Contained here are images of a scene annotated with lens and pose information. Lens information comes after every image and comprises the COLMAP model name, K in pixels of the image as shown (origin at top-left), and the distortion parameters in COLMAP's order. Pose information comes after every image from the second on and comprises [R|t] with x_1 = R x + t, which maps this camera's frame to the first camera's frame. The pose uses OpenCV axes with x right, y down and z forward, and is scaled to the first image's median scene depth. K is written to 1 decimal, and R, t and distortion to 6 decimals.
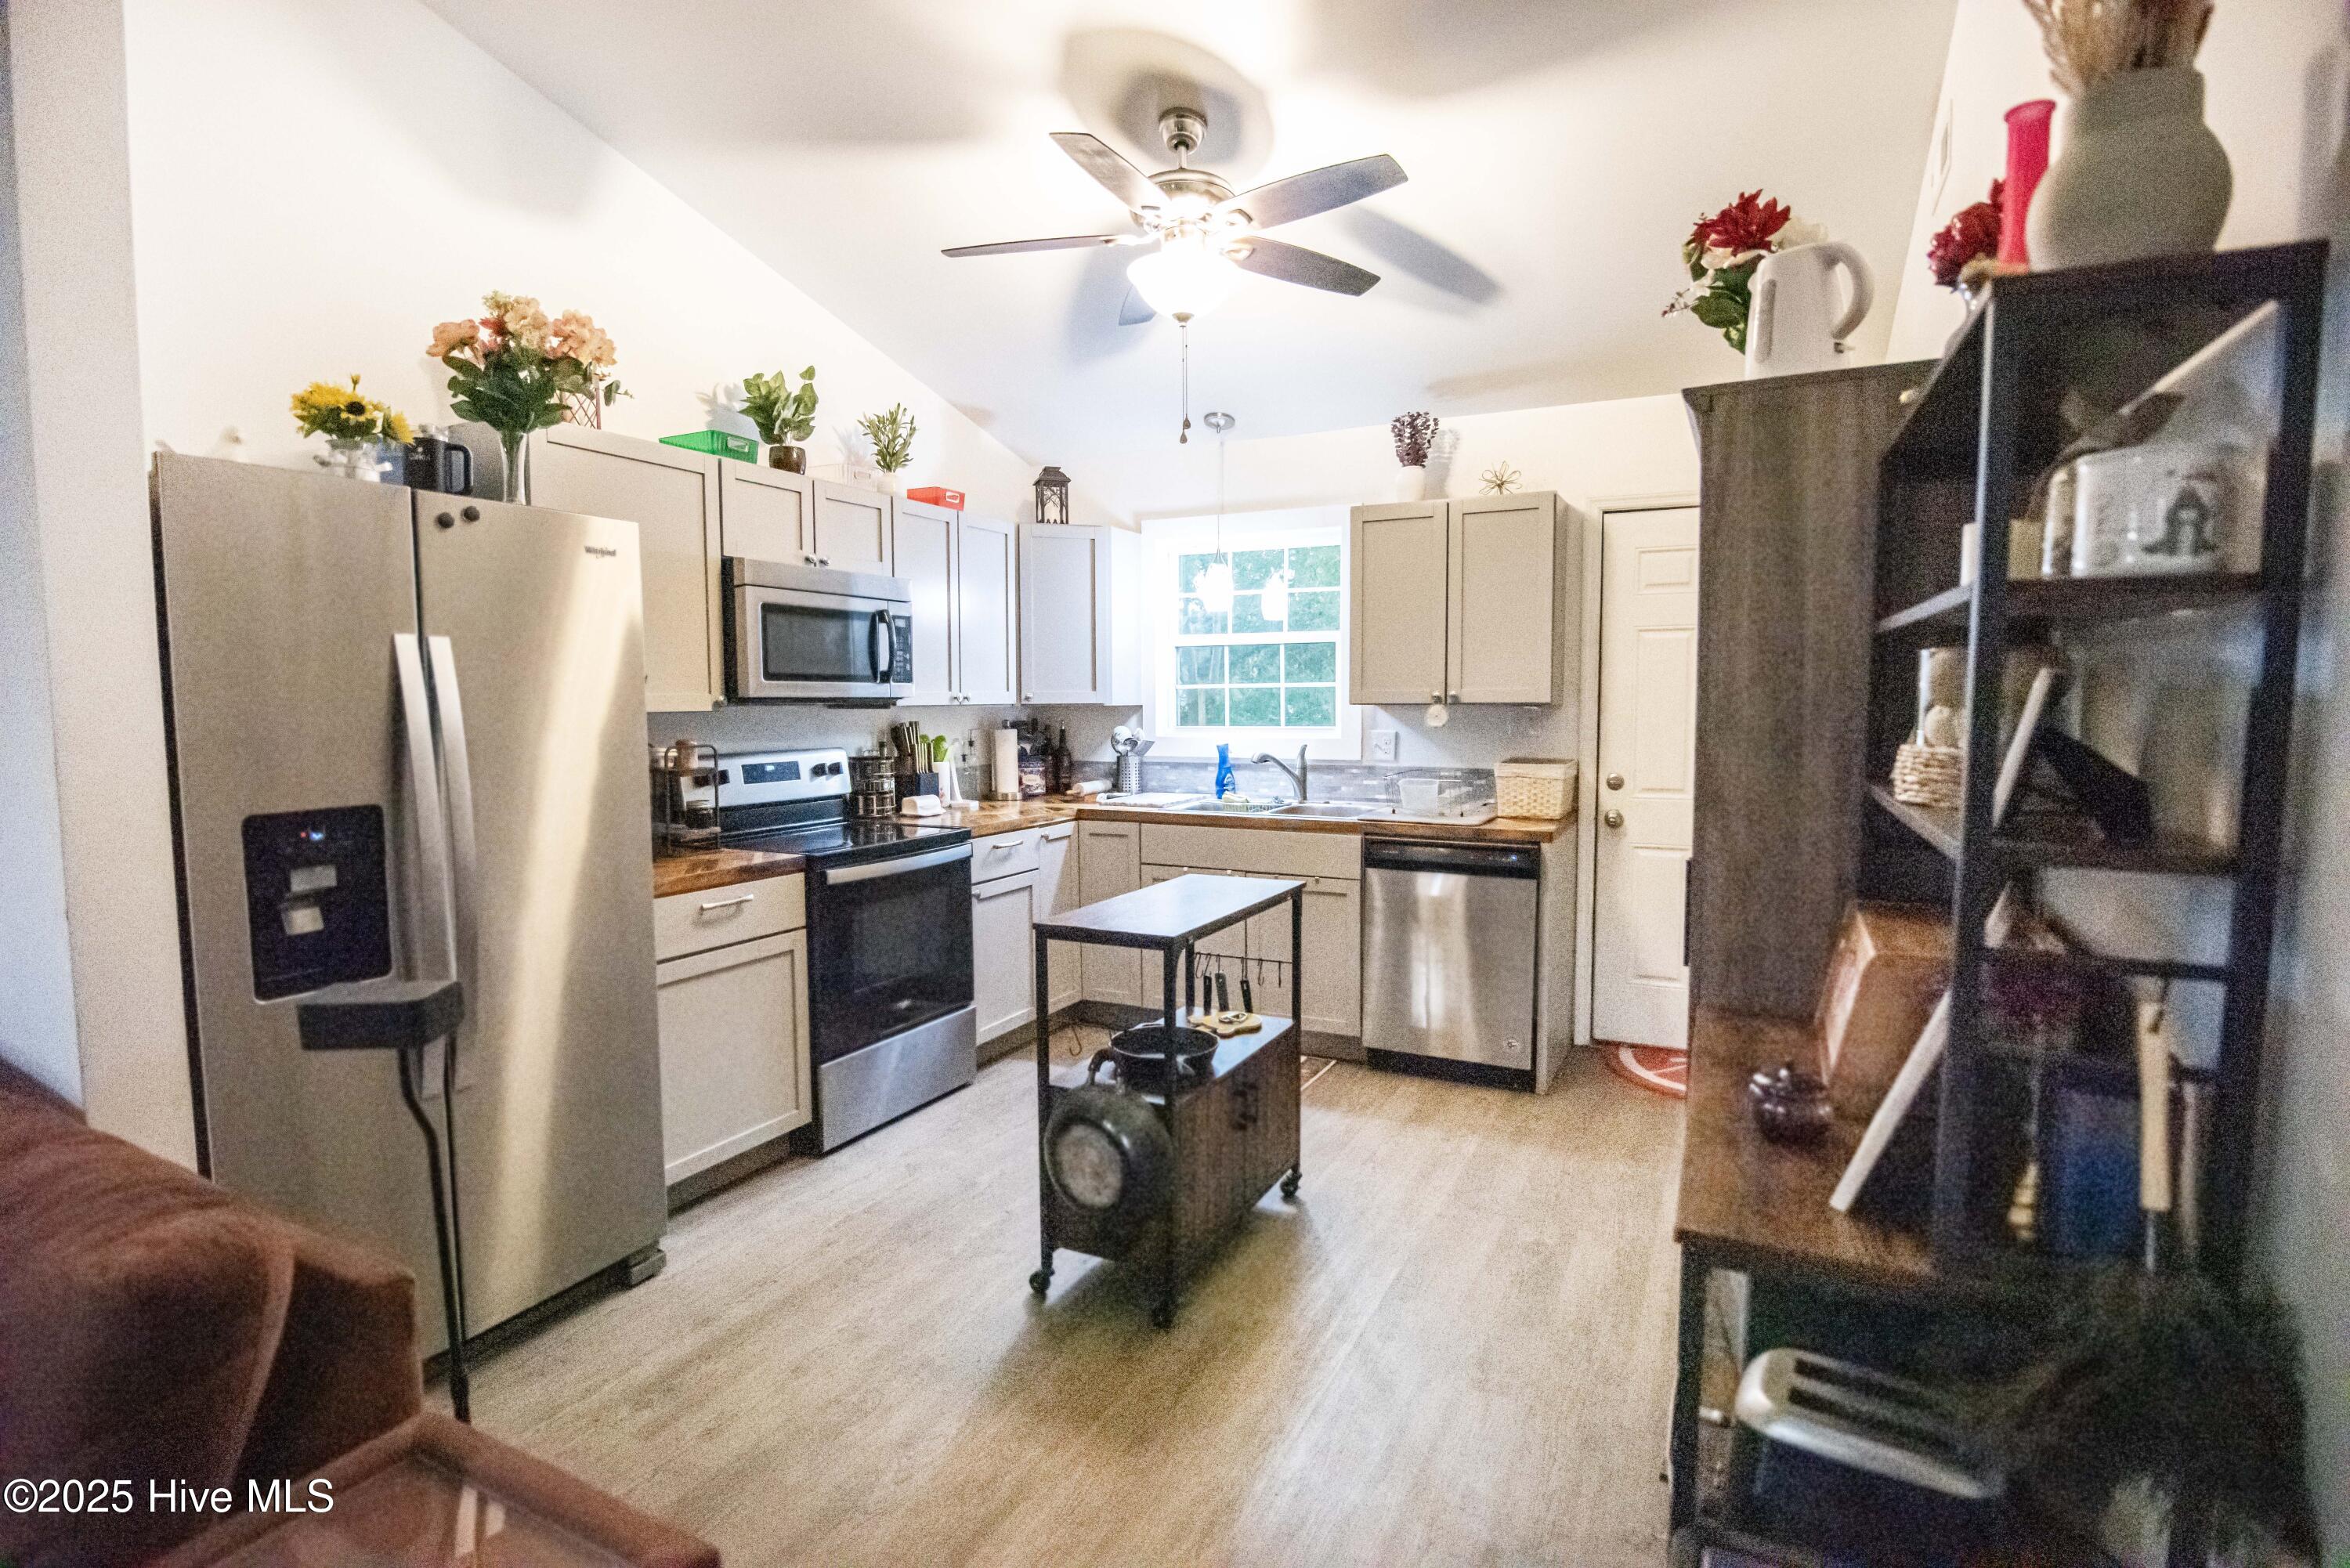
lens RADIAL K [[1156.8, 0, 1164.7], [0, 1156.8, 785.0], [0, 0, 1]] dist [-0.021680, -0.000758]
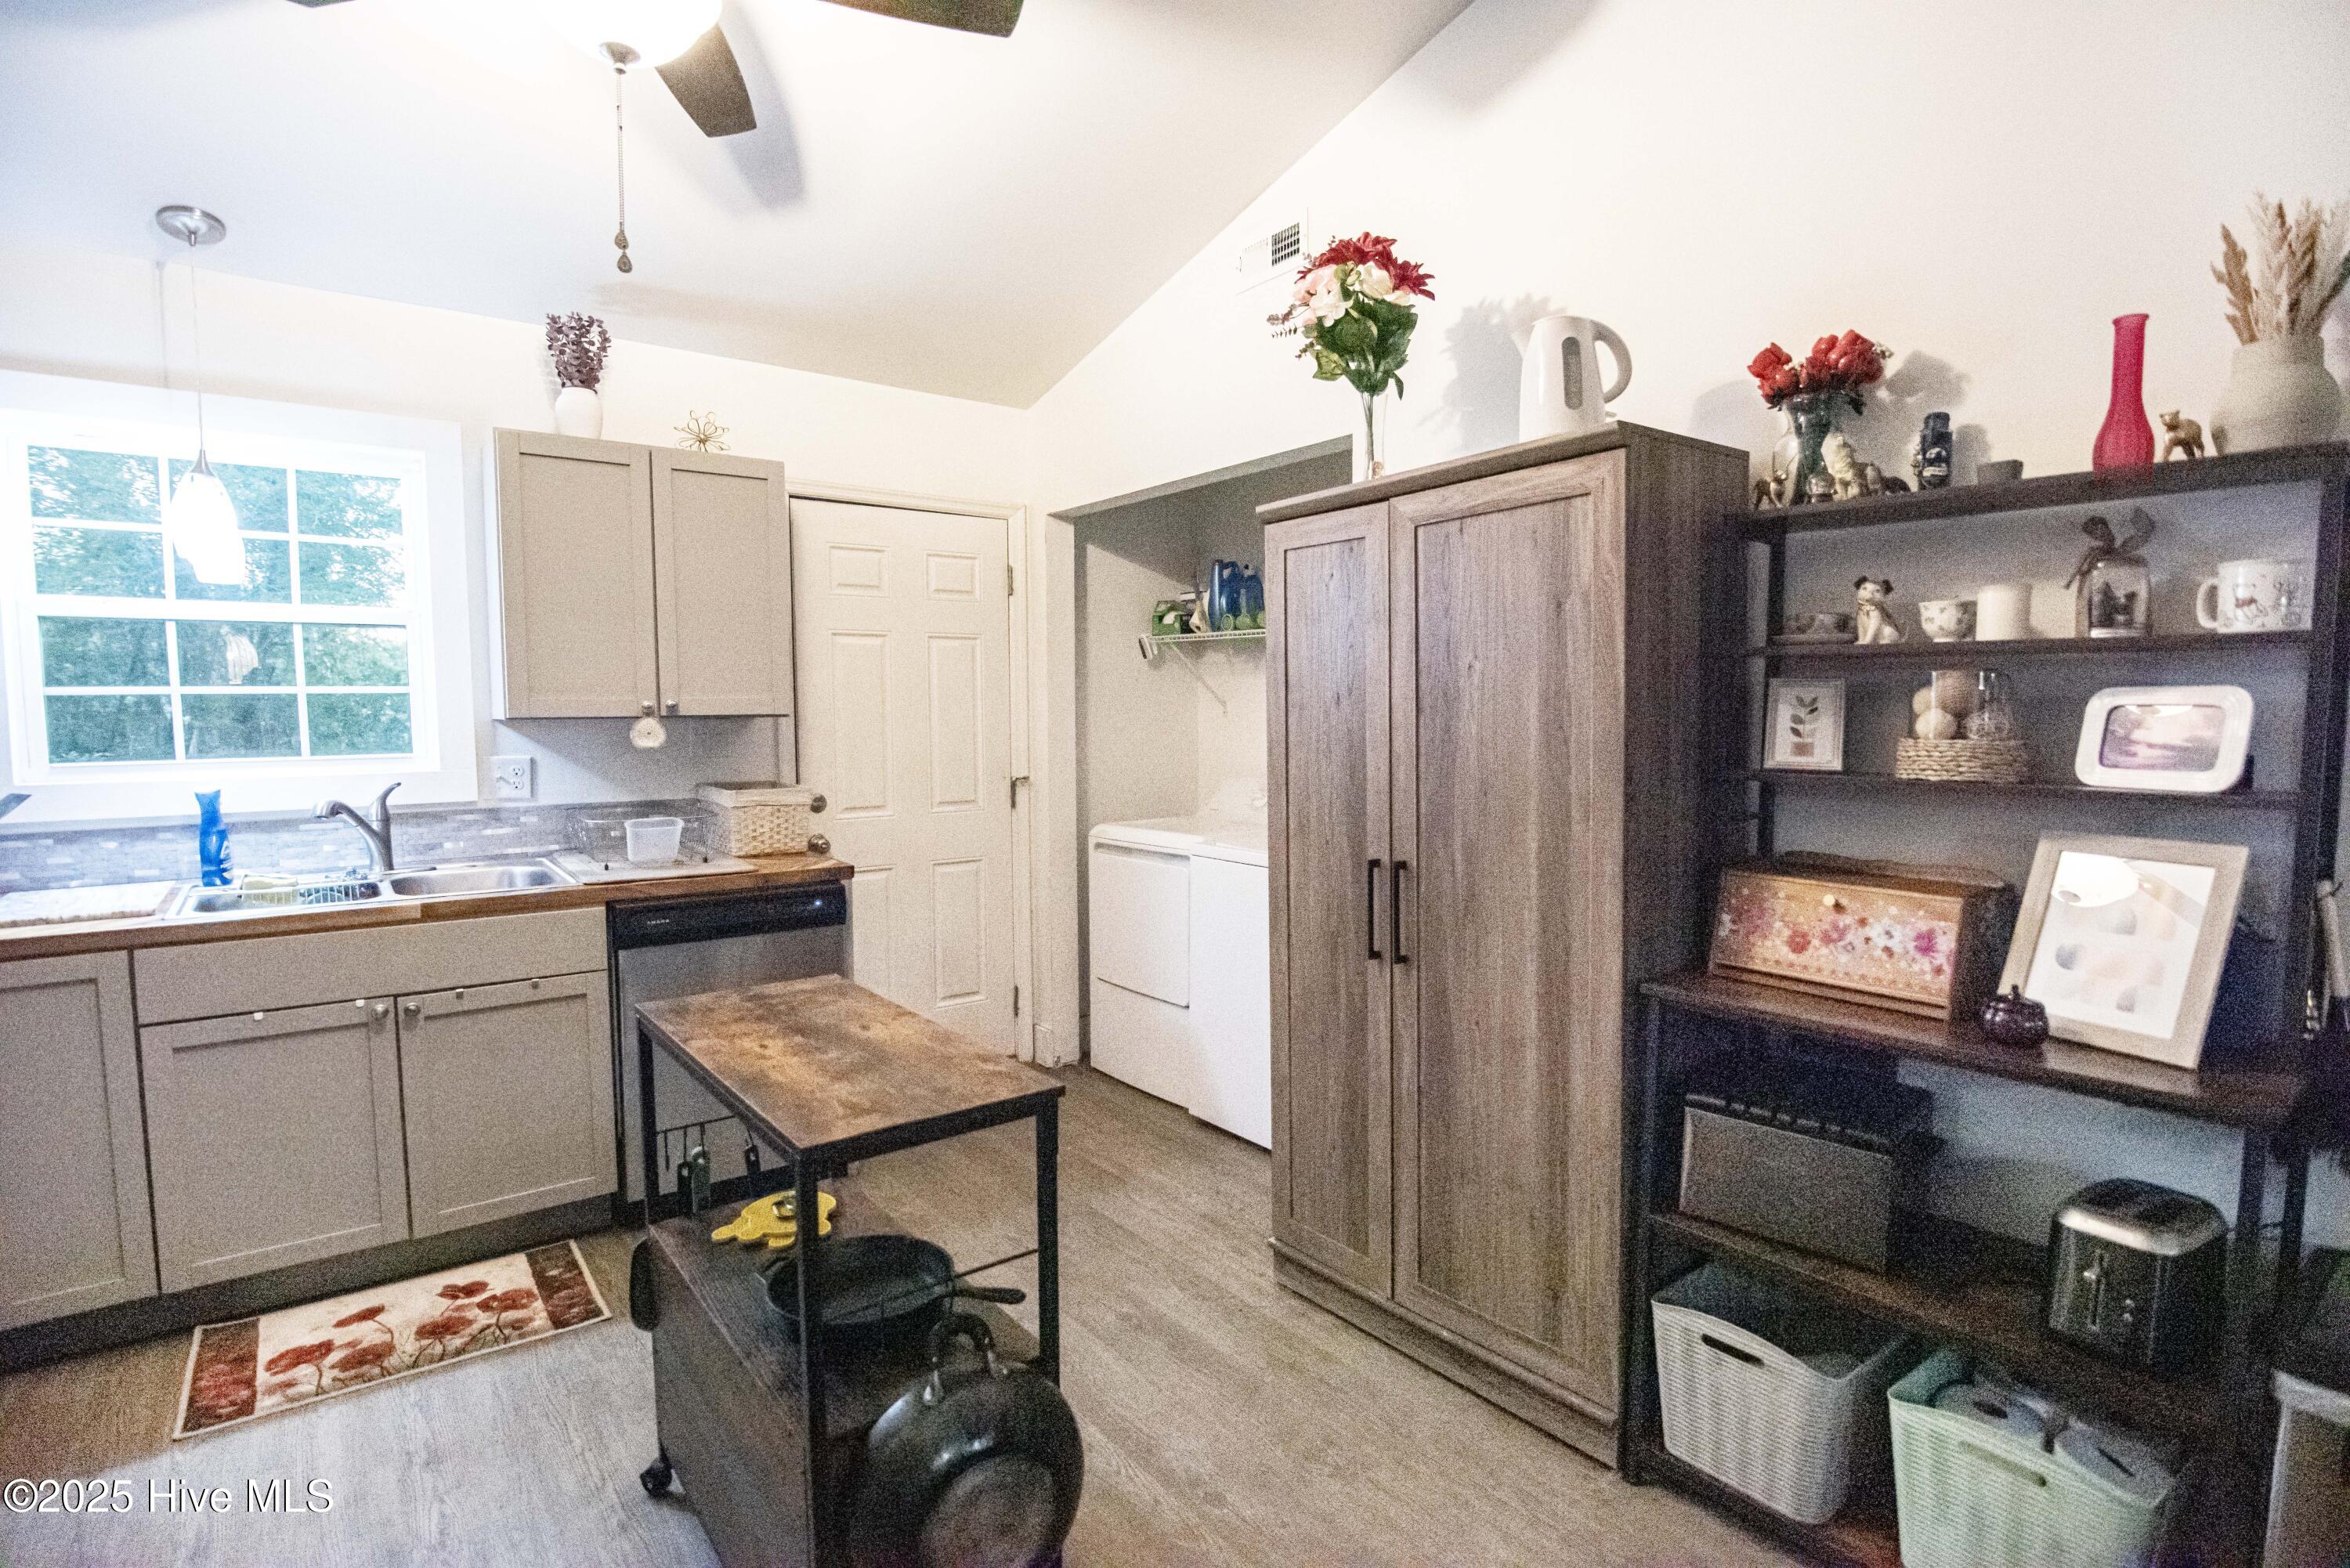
lens RADIAL K [[1156.8, 0, 1190.0], [0, 1156.8, 794.6], [0, 0, 1]] dist [-0.021680, -0.000758]
pose [[0.432985, -0.070118, 0.898670, -0.258512], [0.068432, 0.996650, 0.044793, -0.026567], [-0.898800, 0.042103, 0.436333, 0.324673]]
